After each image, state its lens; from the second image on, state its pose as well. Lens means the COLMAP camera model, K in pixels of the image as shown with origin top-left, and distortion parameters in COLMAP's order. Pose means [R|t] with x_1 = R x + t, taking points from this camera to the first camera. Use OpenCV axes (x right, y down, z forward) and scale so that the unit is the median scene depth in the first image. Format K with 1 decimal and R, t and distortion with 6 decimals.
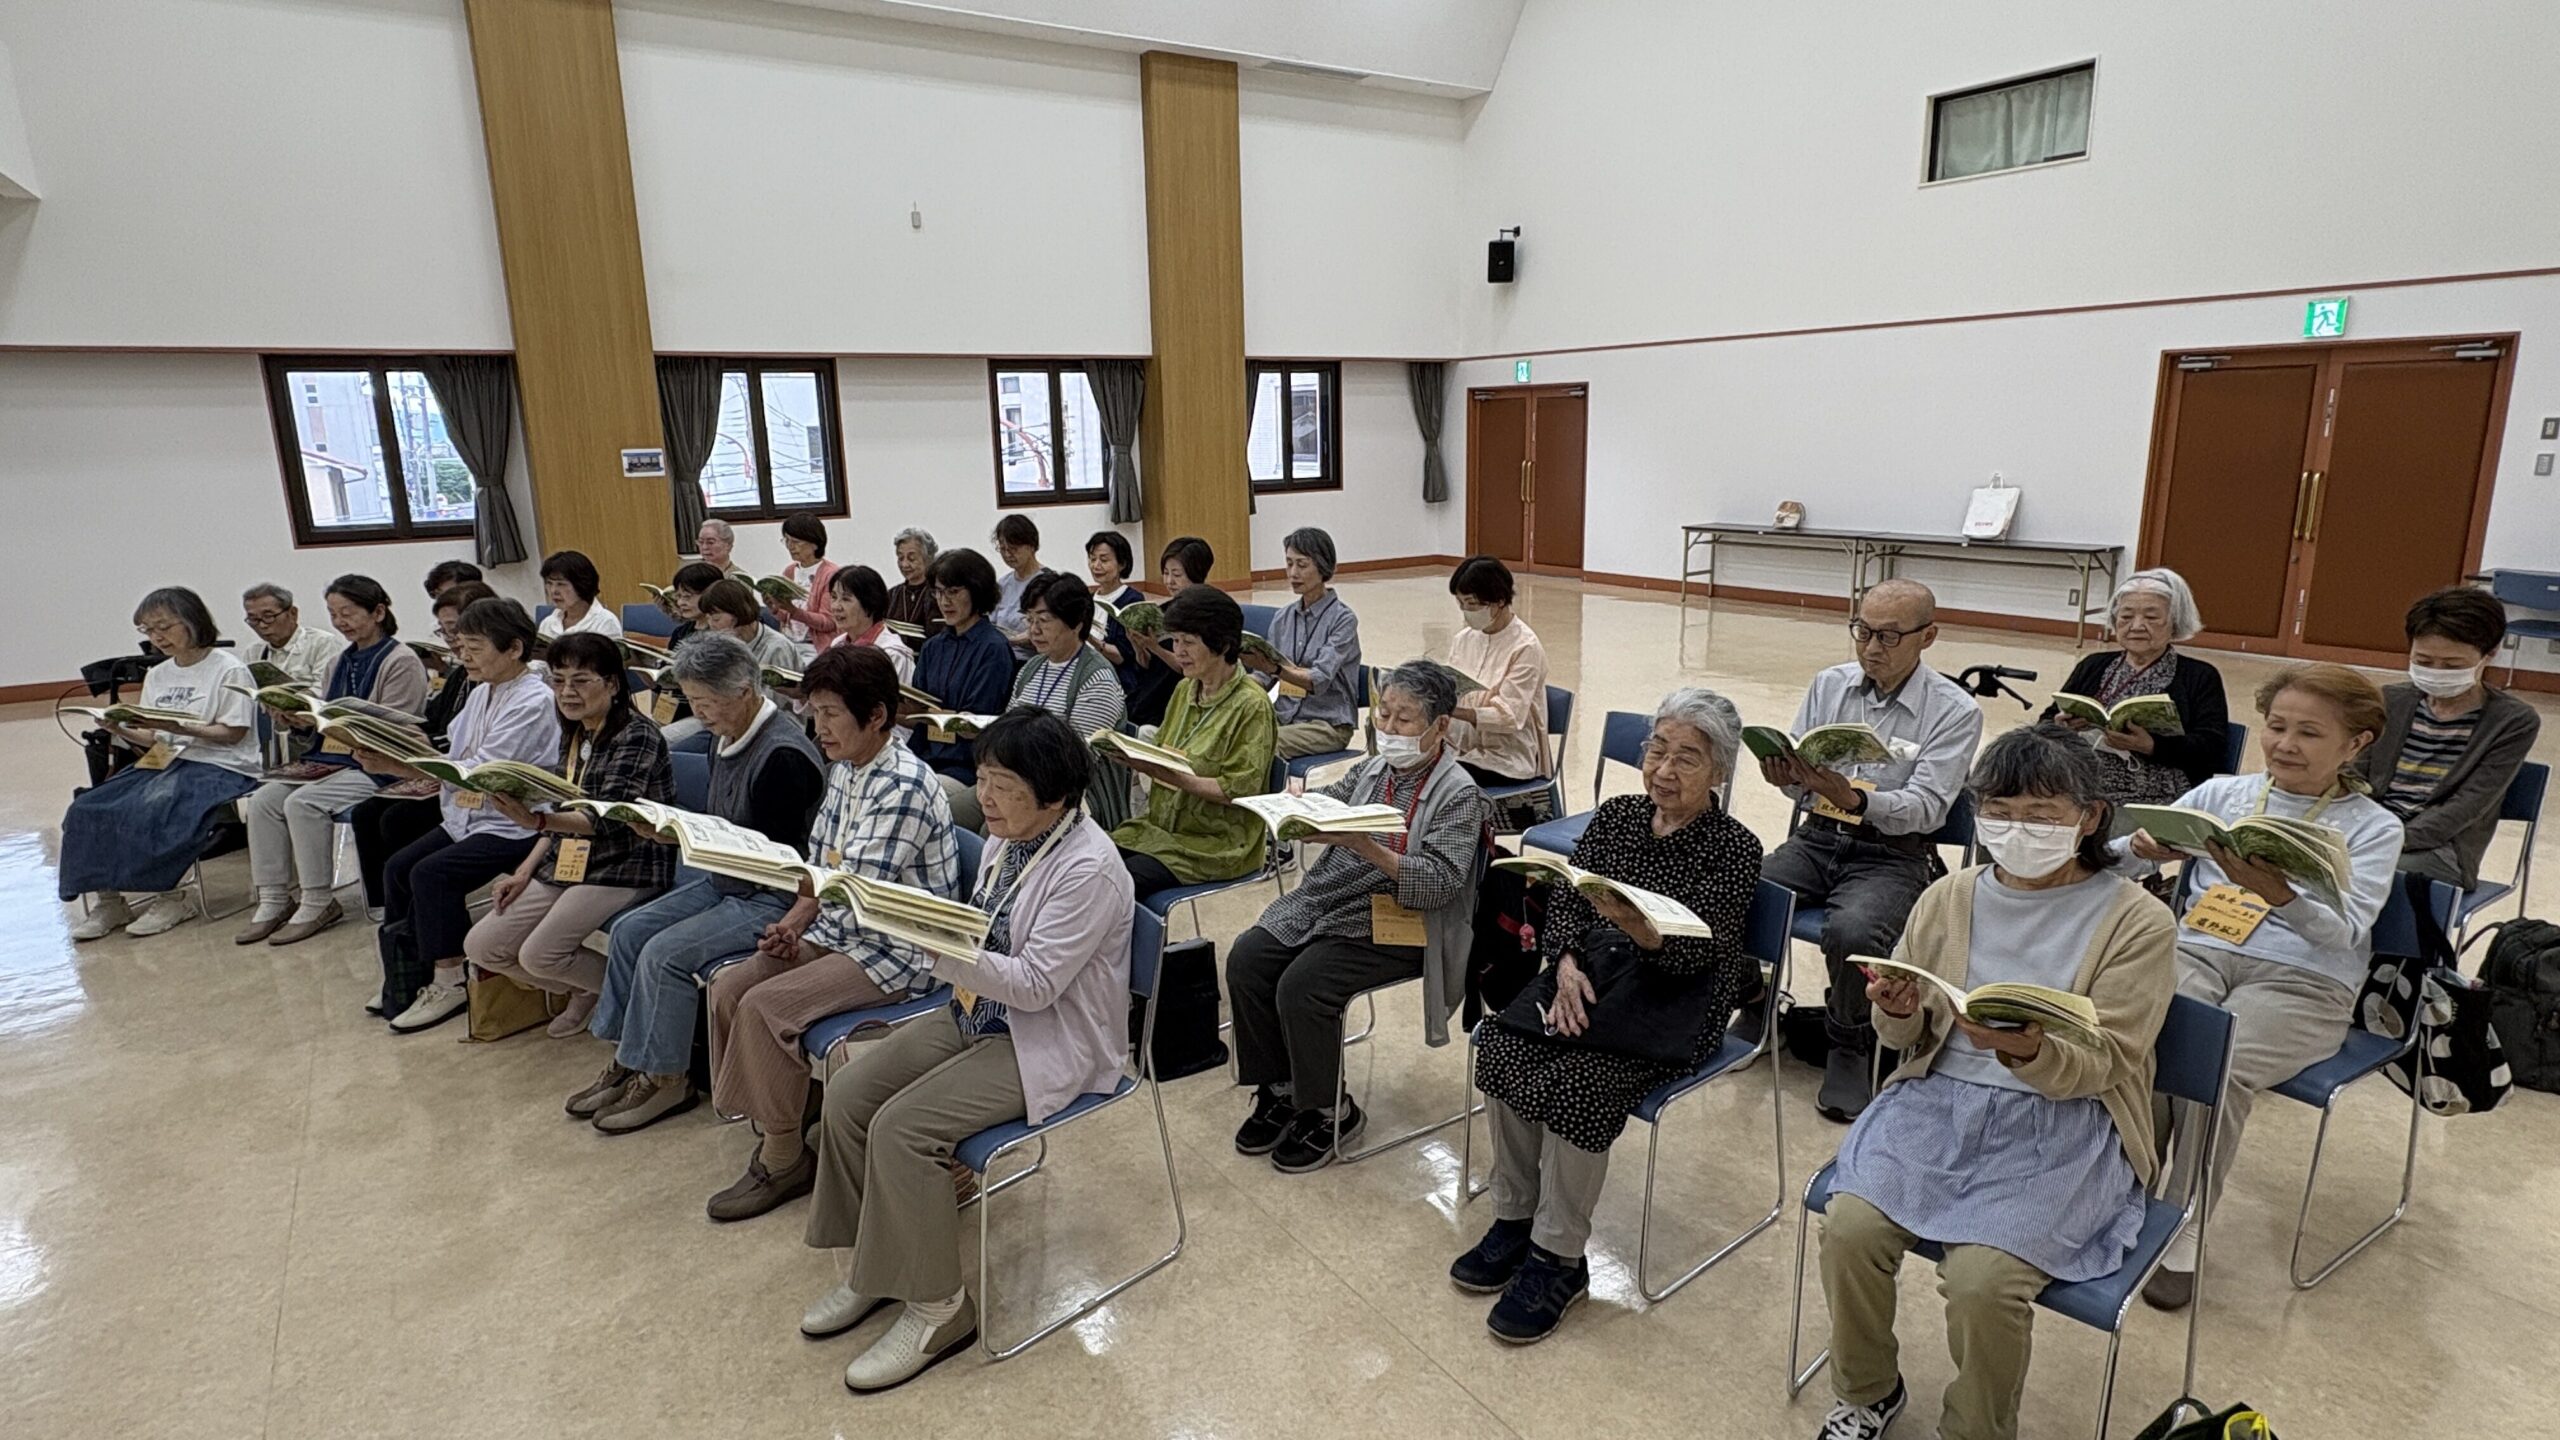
lens RADIAL K [[1379.5, 0, 1279.2], [0, 1379.5, 858.3], [0, 0, 1]] dist [-0.001847, 0.027516]
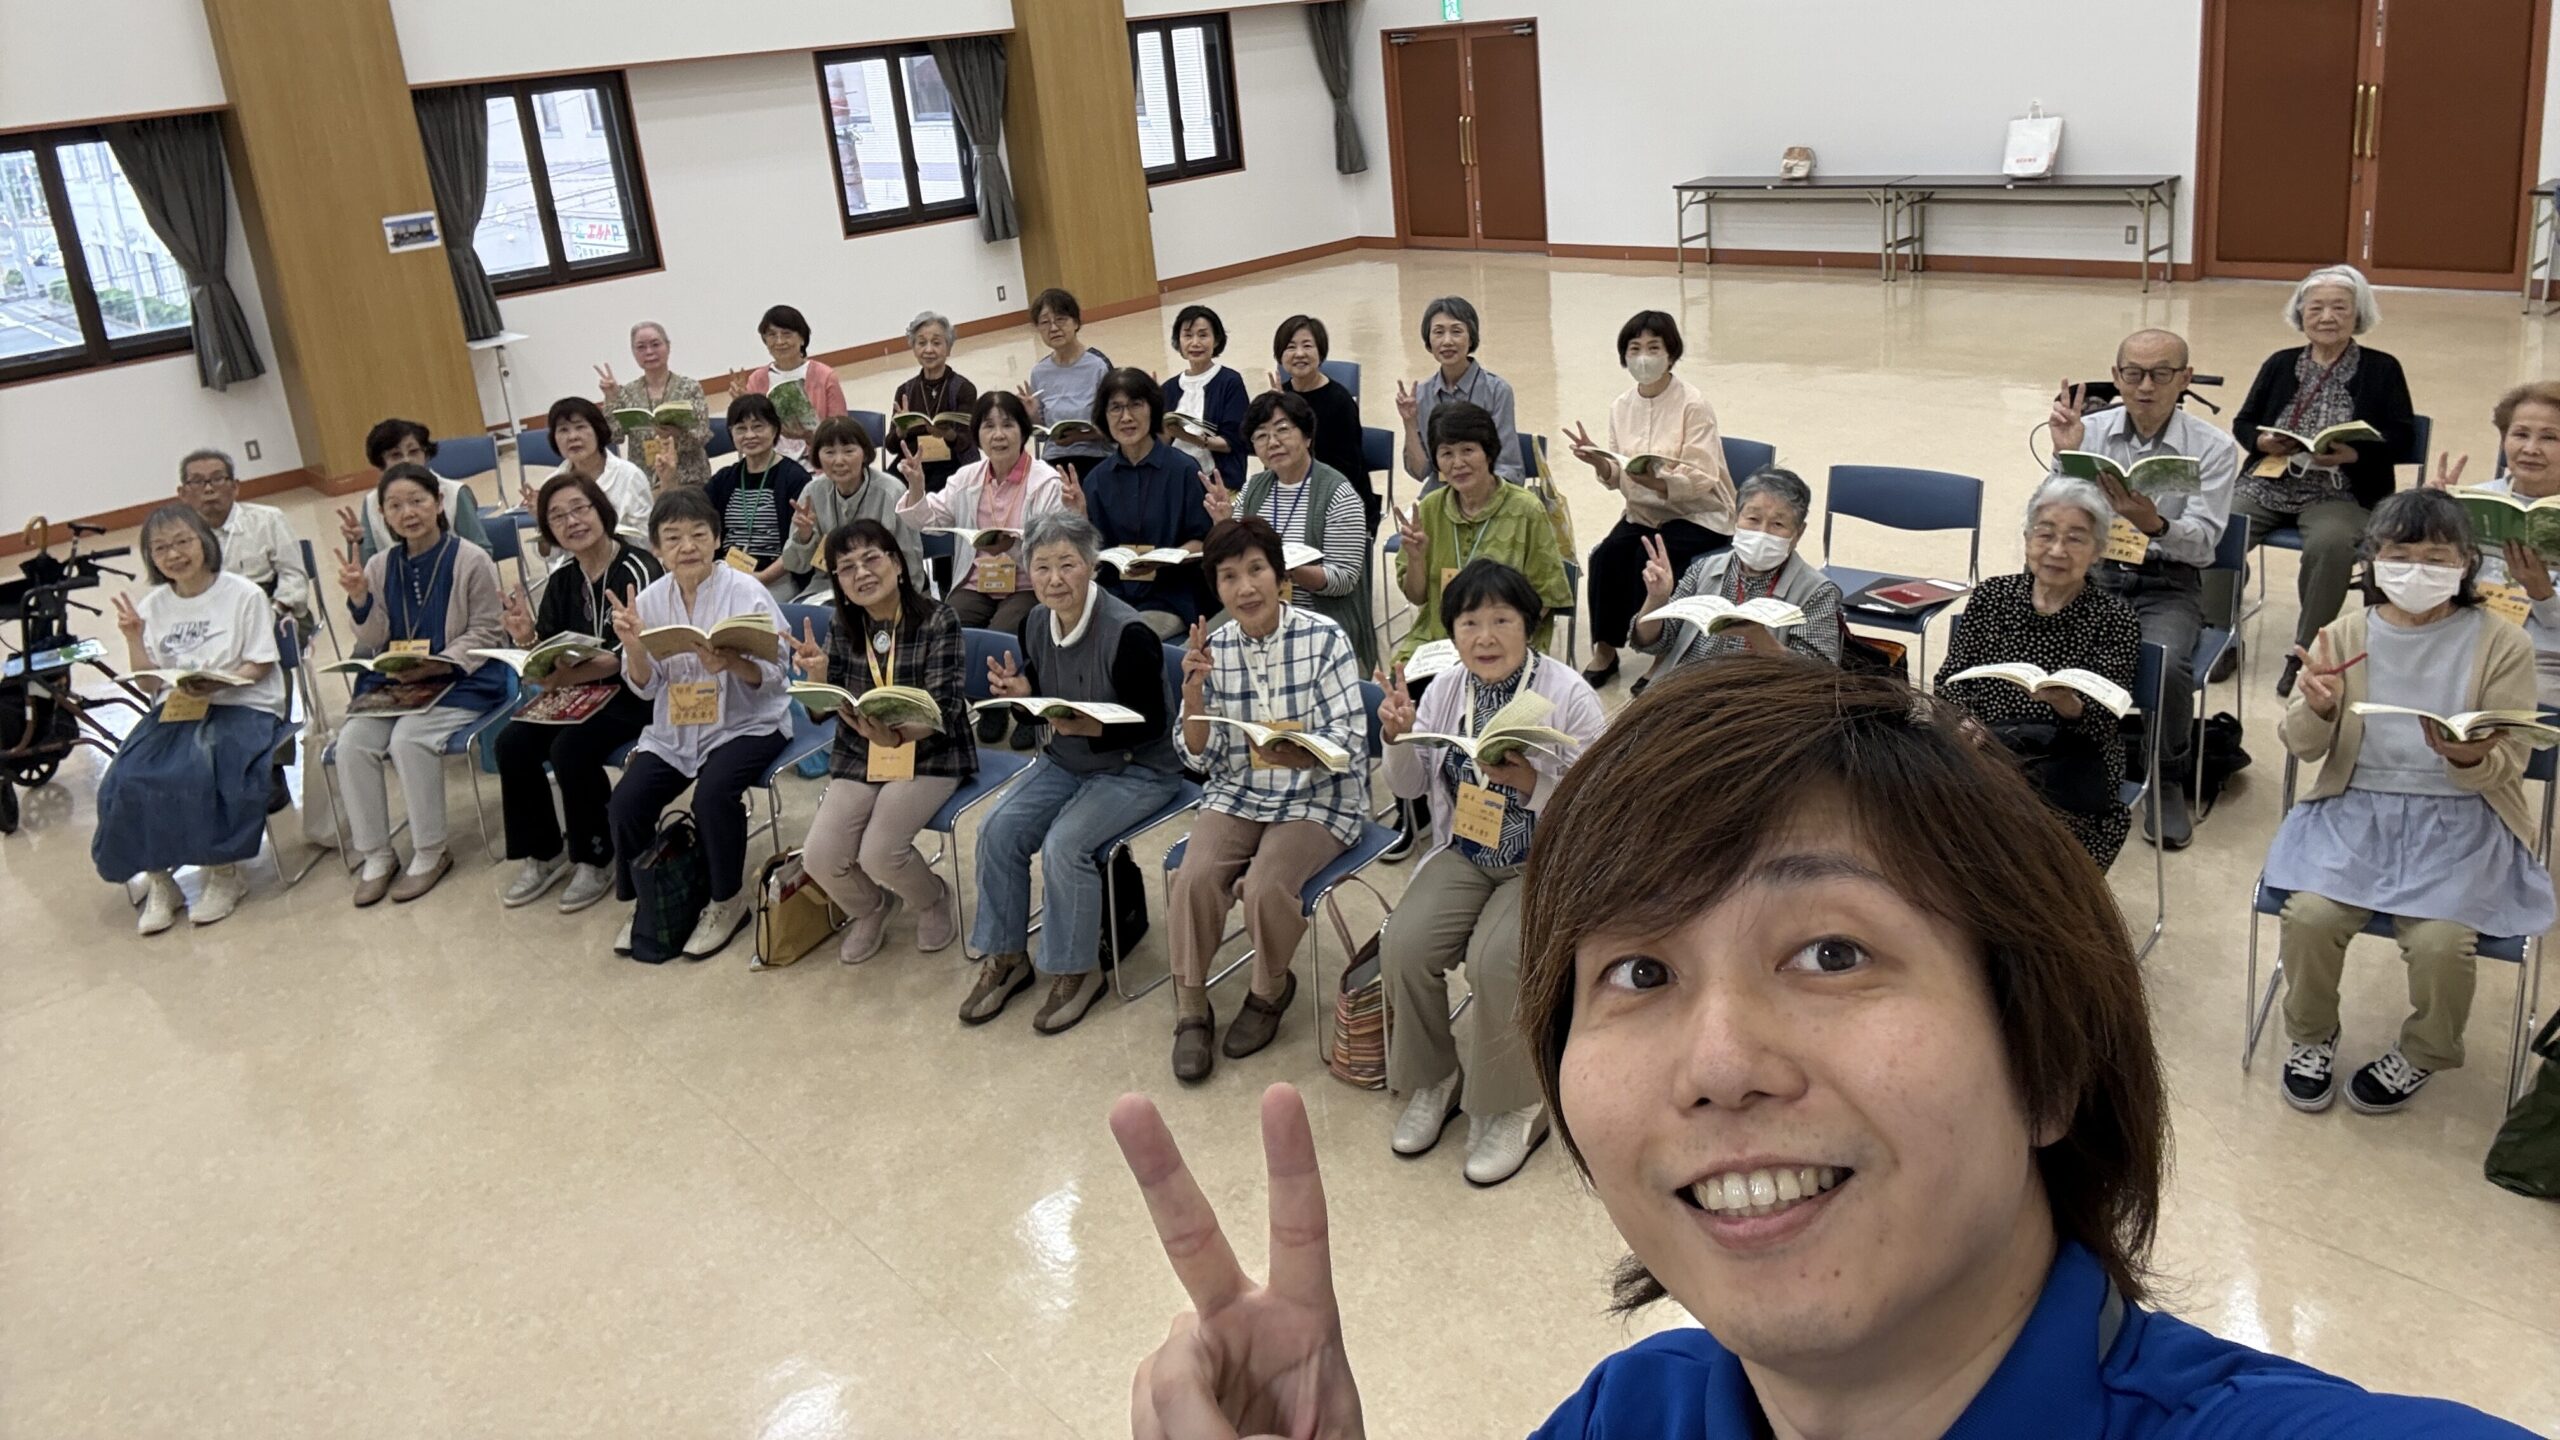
lens RADIAL K [[1776.2, 0, 1280.0], [0, 1776.2, 720.0], [0, 0, 1]] dist [0.095435, -0.088271]
pose [[0.979763, -0.140404, 0.142658, -0.165501], [0.128960, 0.987864, 0.086569, -0.039892], [-0.153081, -0.066420, 0.985979, -0.102789]]
